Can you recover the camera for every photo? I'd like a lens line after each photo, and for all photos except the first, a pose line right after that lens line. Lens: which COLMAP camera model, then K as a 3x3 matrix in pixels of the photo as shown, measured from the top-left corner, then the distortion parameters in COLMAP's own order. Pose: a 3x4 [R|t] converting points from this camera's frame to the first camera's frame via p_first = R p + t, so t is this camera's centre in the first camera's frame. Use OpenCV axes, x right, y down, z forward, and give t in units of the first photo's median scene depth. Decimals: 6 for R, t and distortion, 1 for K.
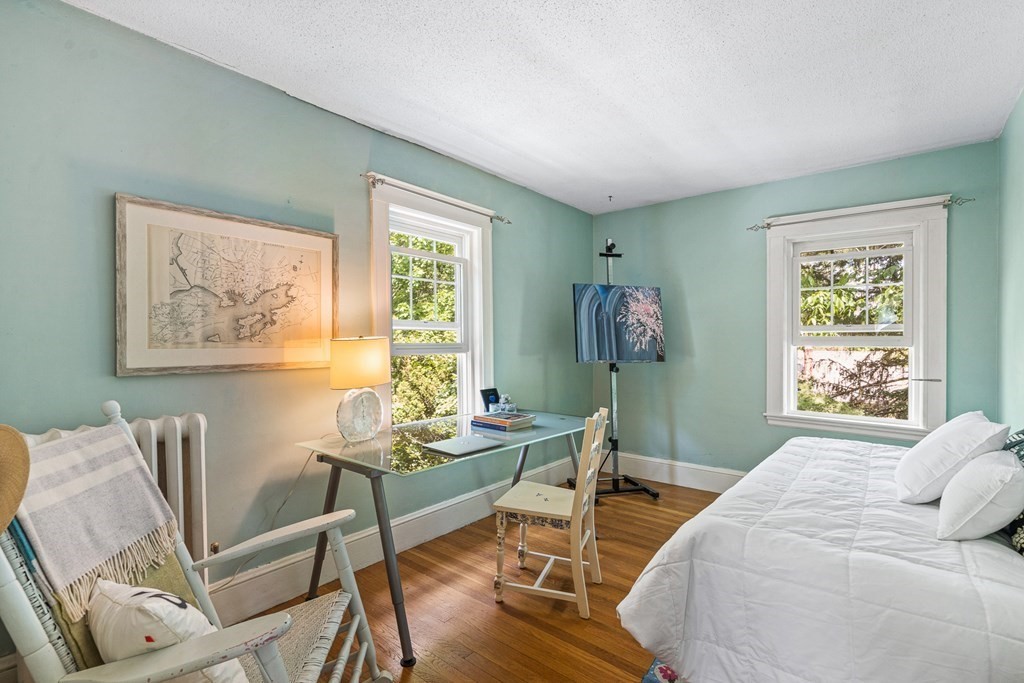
lens RADIAL K [[475.3, 0, 512.0], [0, 475.3, 341.5], [0, 0, 1]] dist [0.001440, 0.000819]
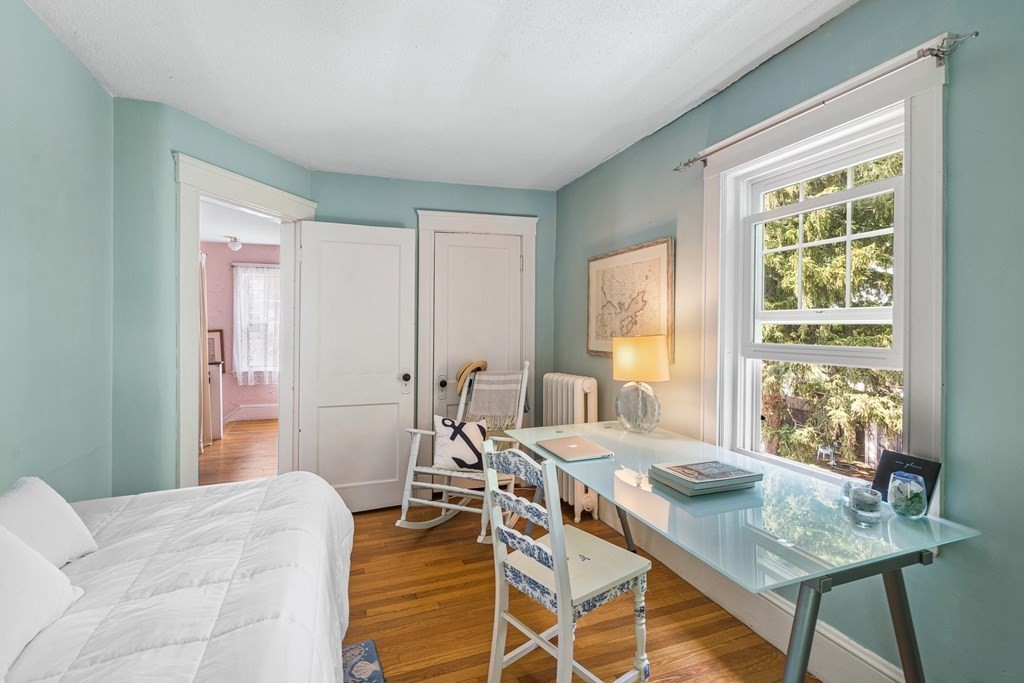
lens RADIAL K [[475.3, 0, 512.0], [0, 475.3, 341.5], [0, 0, 1]] dist [0.001440, 0.000819]
pose [[-0.510361, 0.010356, -0.859898, 0.802071], [-0.020034, 0.999513, 0.023928, -0.013197], [0.859727, 0.029439, -0.509905, 1.401185]]
